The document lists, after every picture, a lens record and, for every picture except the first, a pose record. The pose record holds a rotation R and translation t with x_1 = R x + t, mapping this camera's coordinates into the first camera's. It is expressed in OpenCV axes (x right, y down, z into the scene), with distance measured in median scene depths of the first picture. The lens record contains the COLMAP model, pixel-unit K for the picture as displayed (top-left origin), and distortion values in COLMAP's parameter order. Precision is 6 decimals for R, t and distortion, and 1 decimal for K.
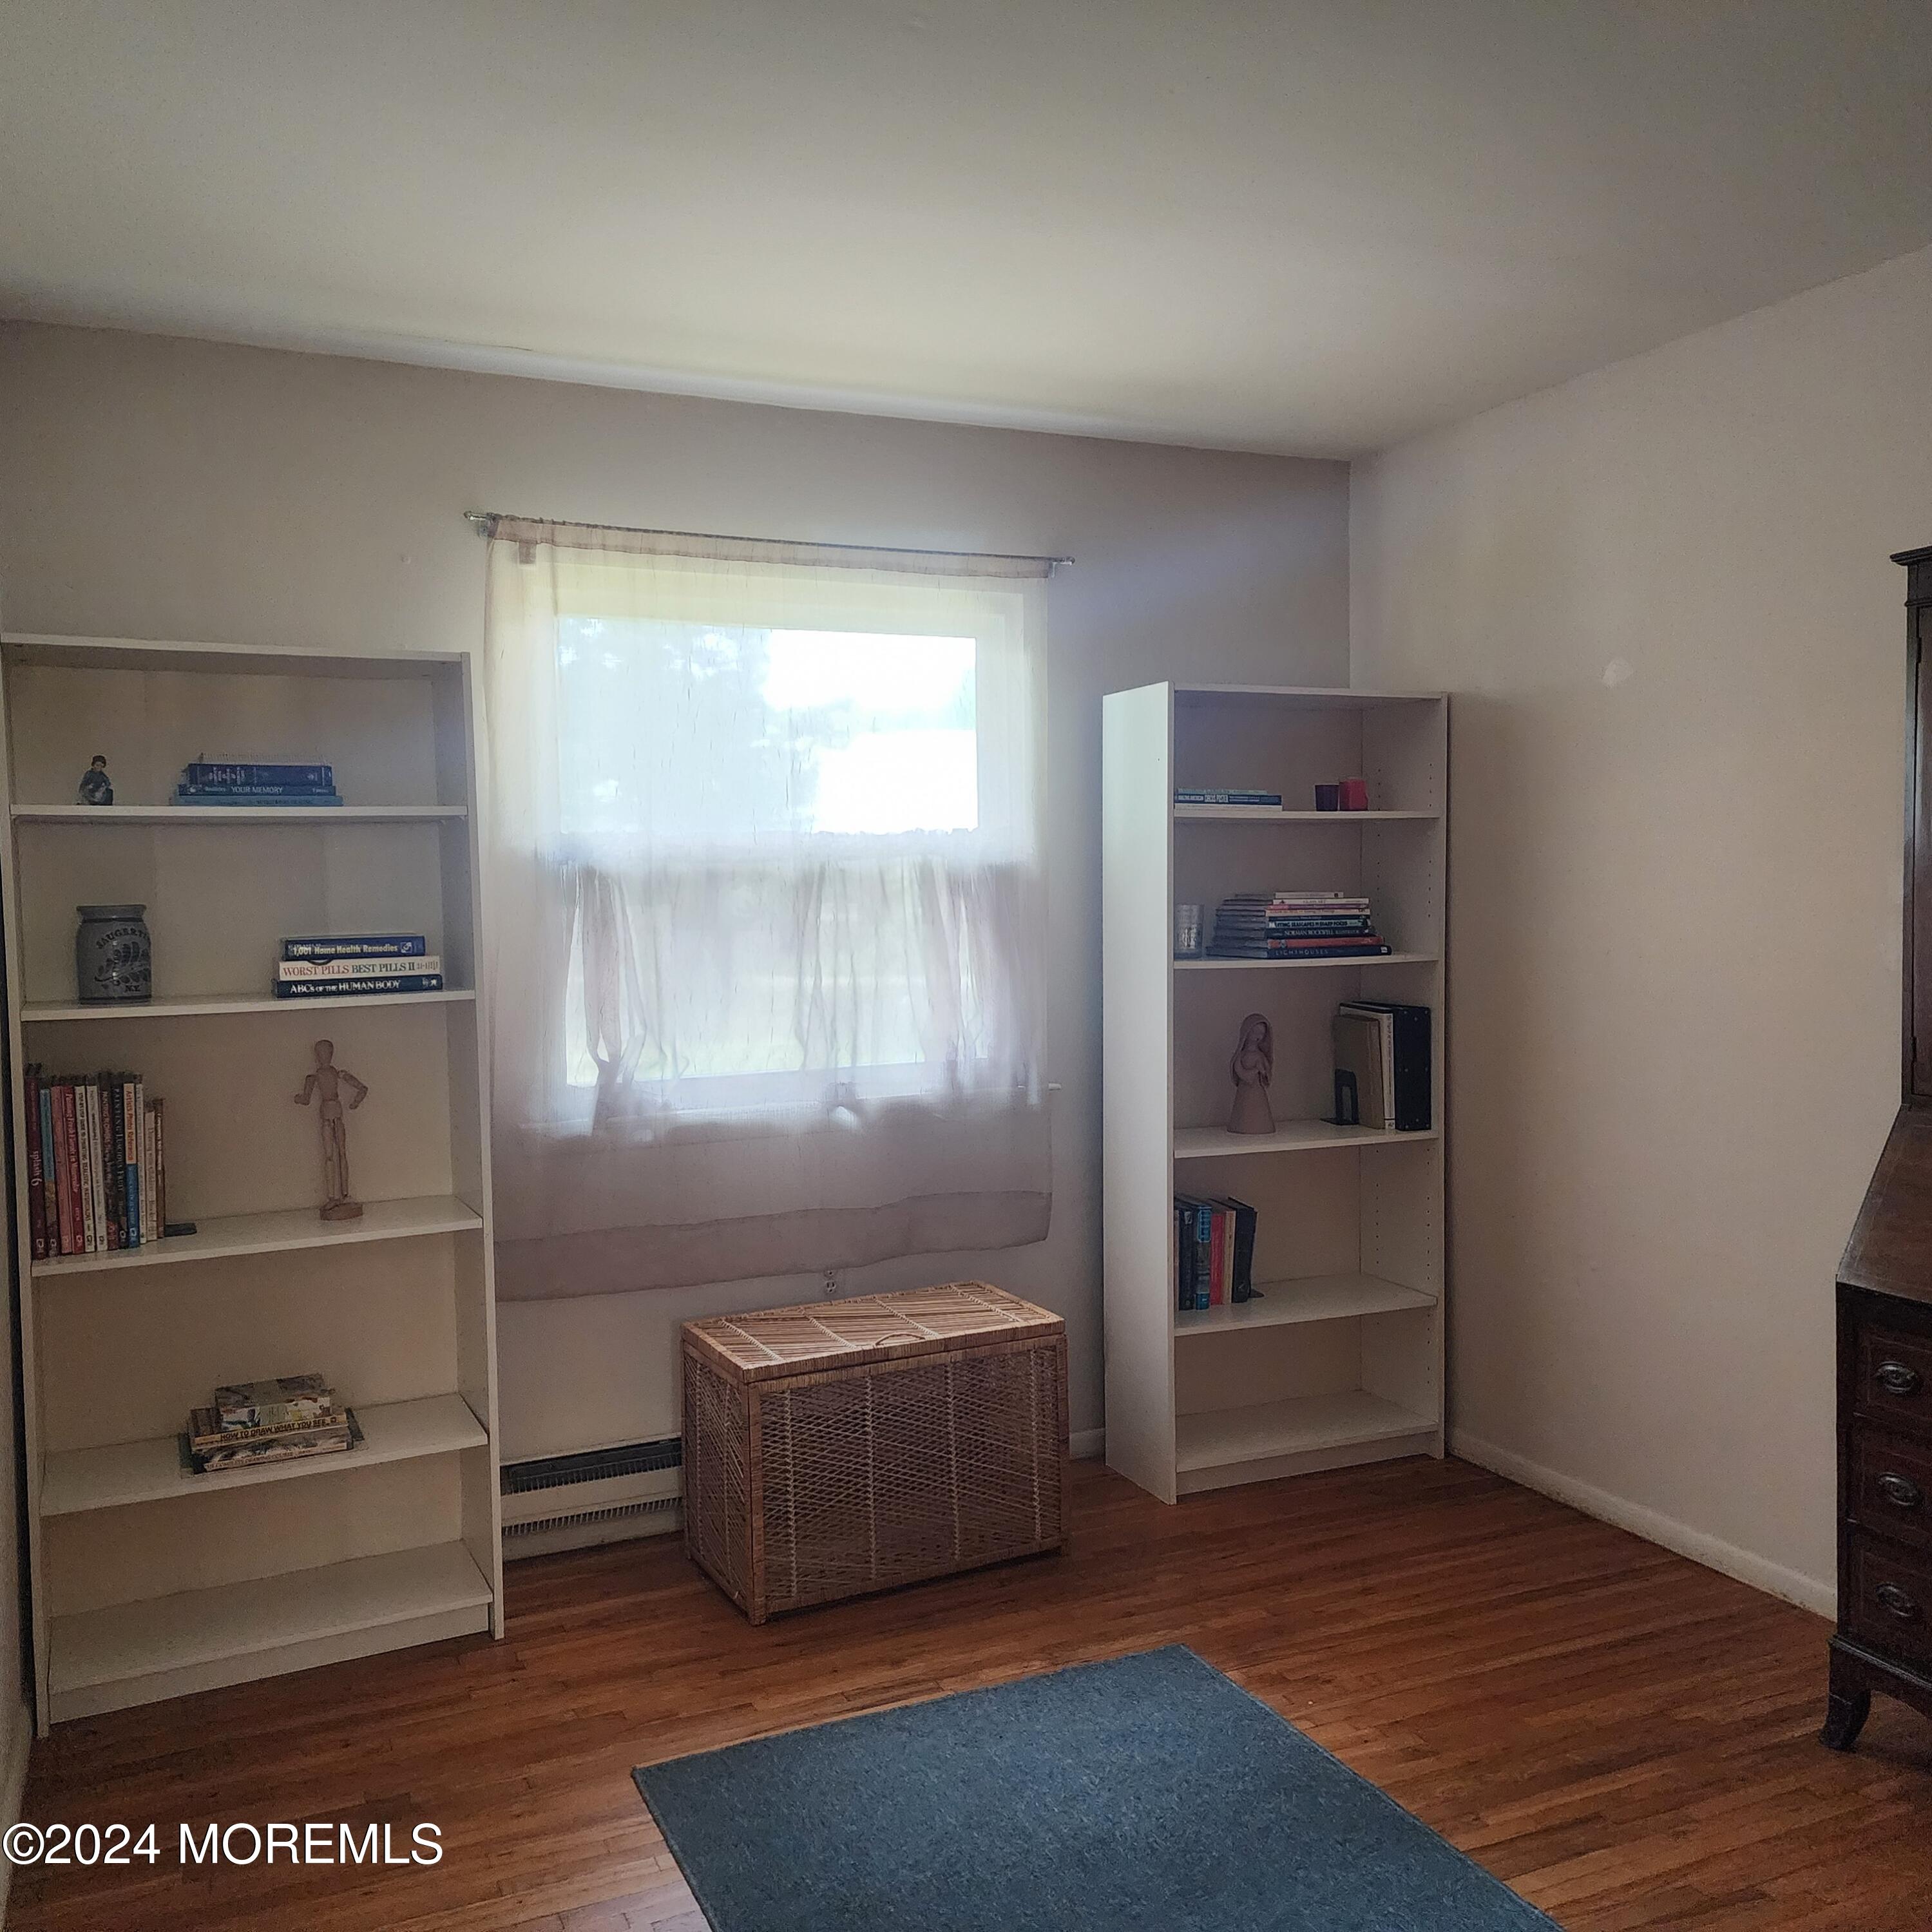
lens RADIAL K [[1740.9, 0, 967.5], [0, 1740.9, 951.0], [0, 0, 1]] dist [0.102436, -0.122048]
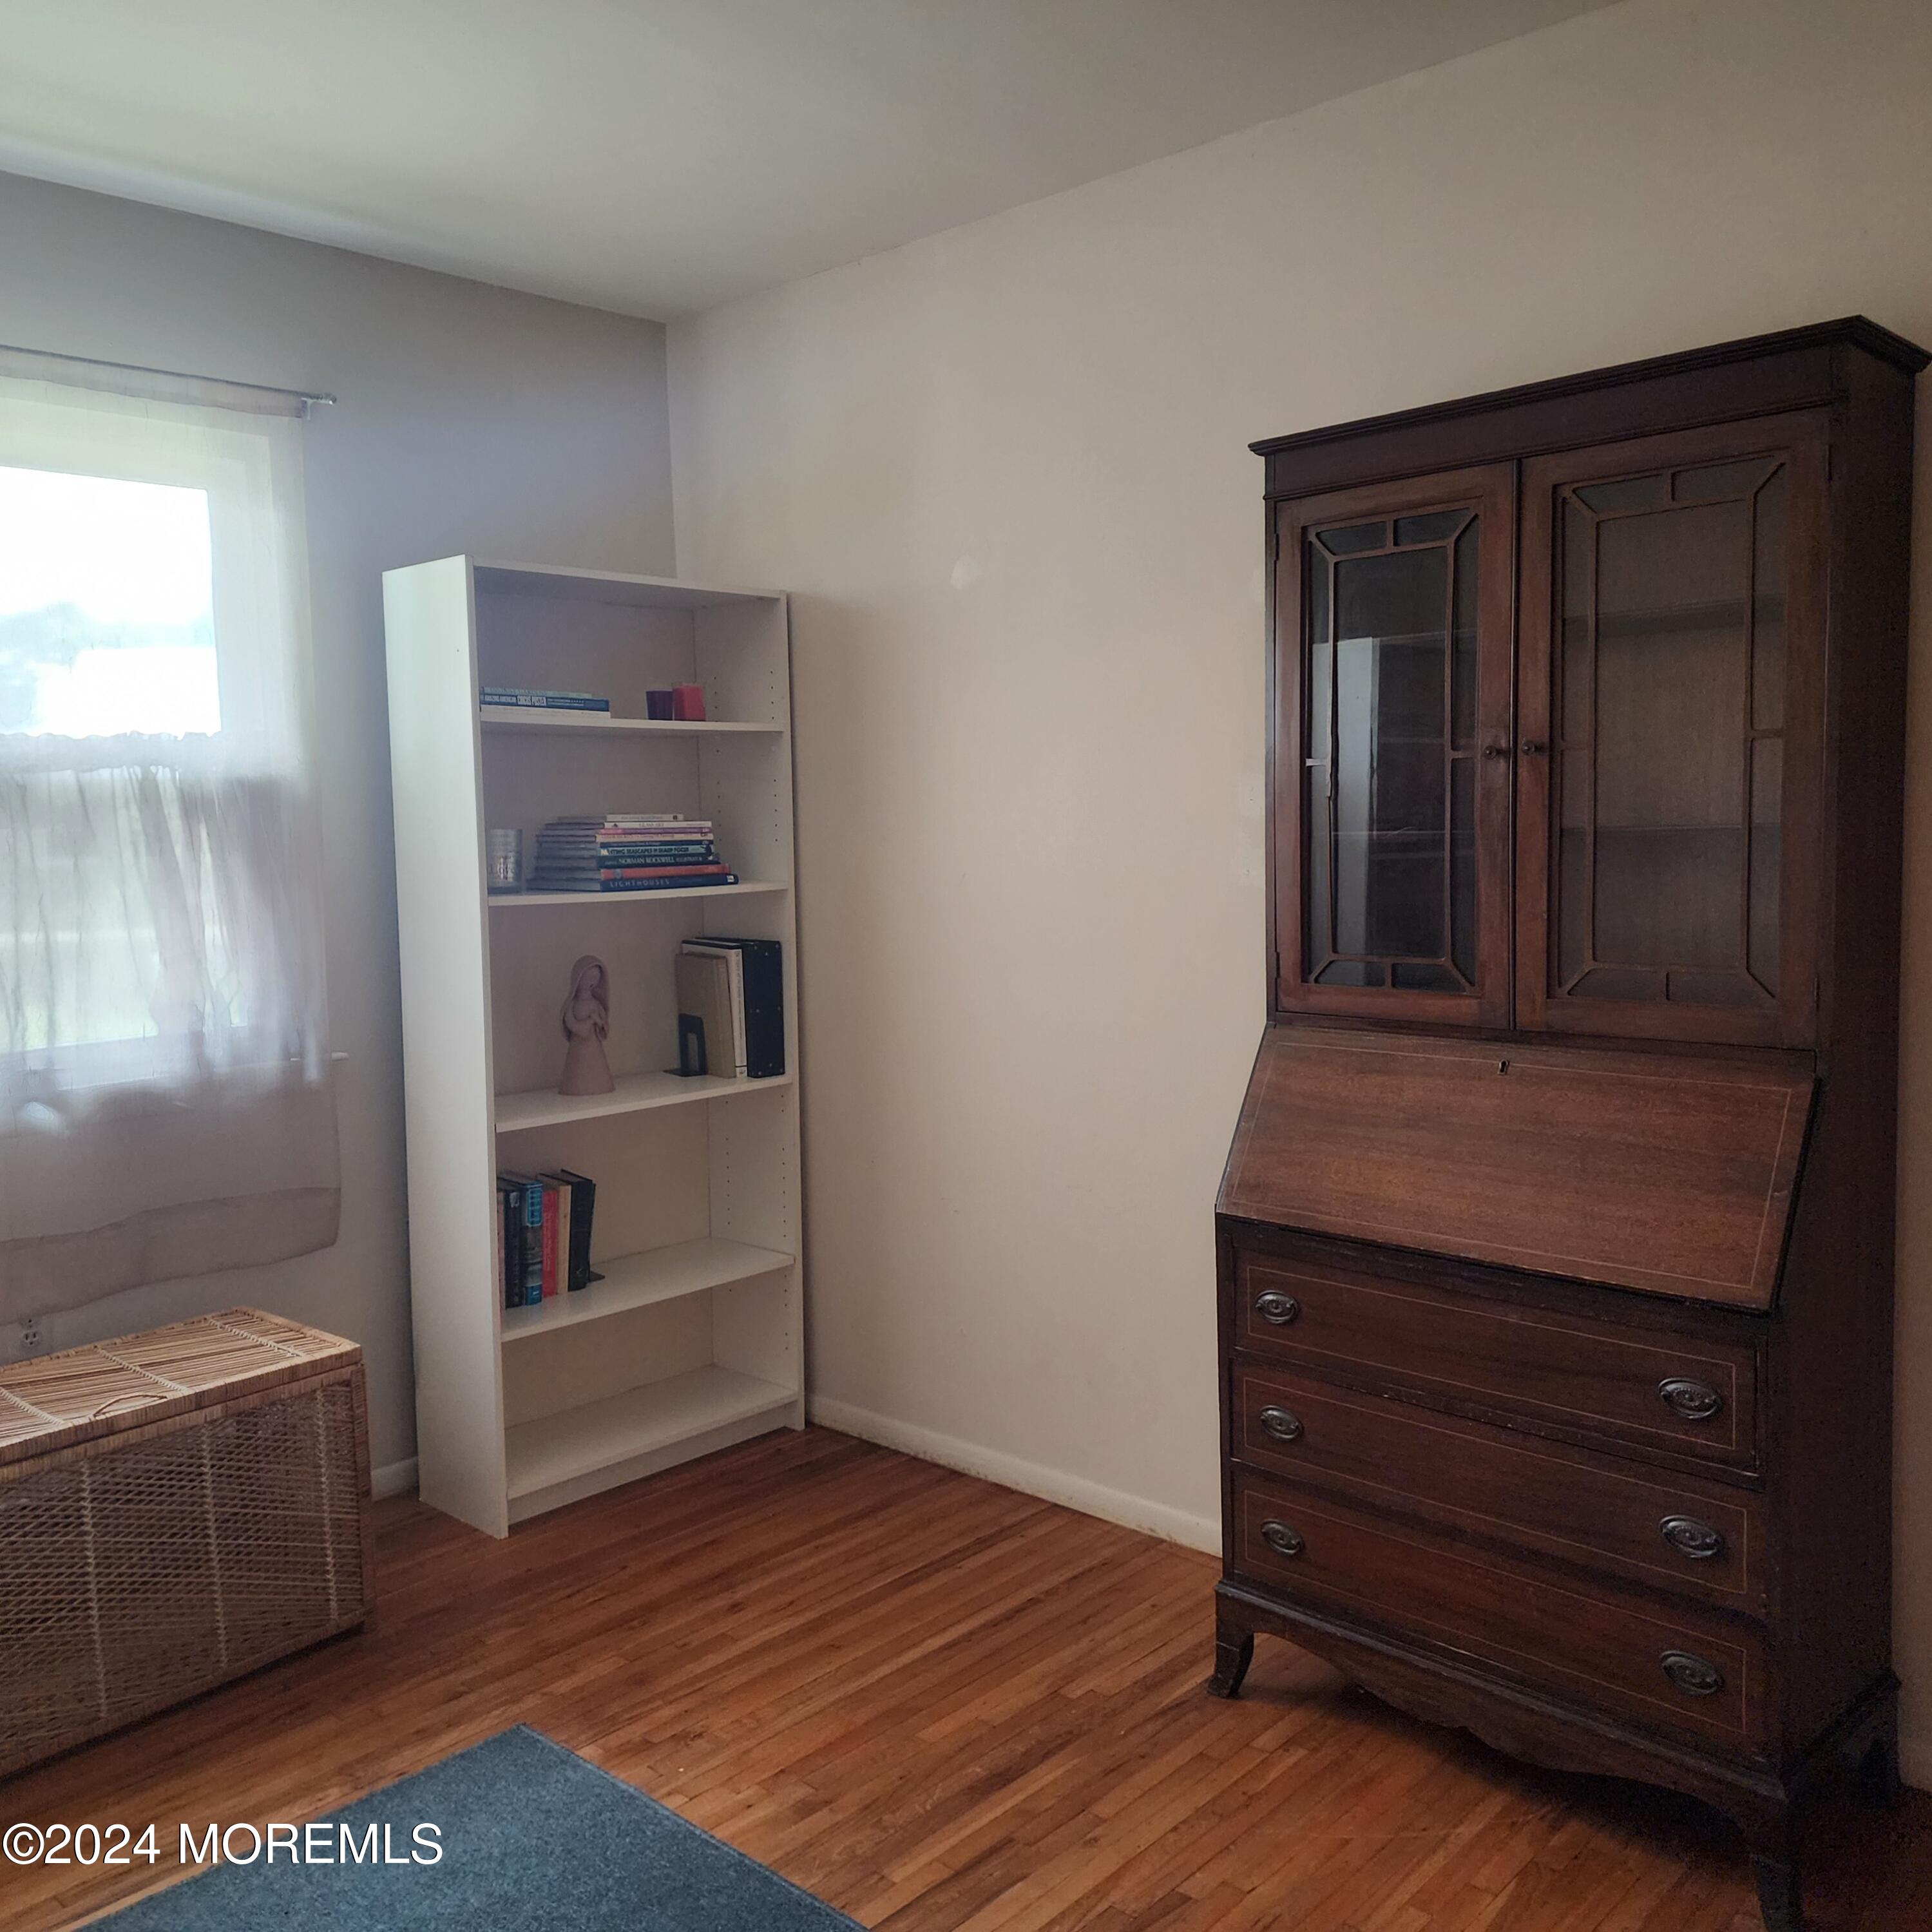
lens RADIAL K [[1740.9, 0, 967.5], [0, 1740.9, 951.0], [0, 0, 1]] dist [0.102436, -0.122048]
pose [[0.924270, -0.038734, 0.379769, 0.011621], [0.025418, 0.998876, 0.040019, 0.004028], [-0.380892, -0.027336, 0.924216, 0.144731]]
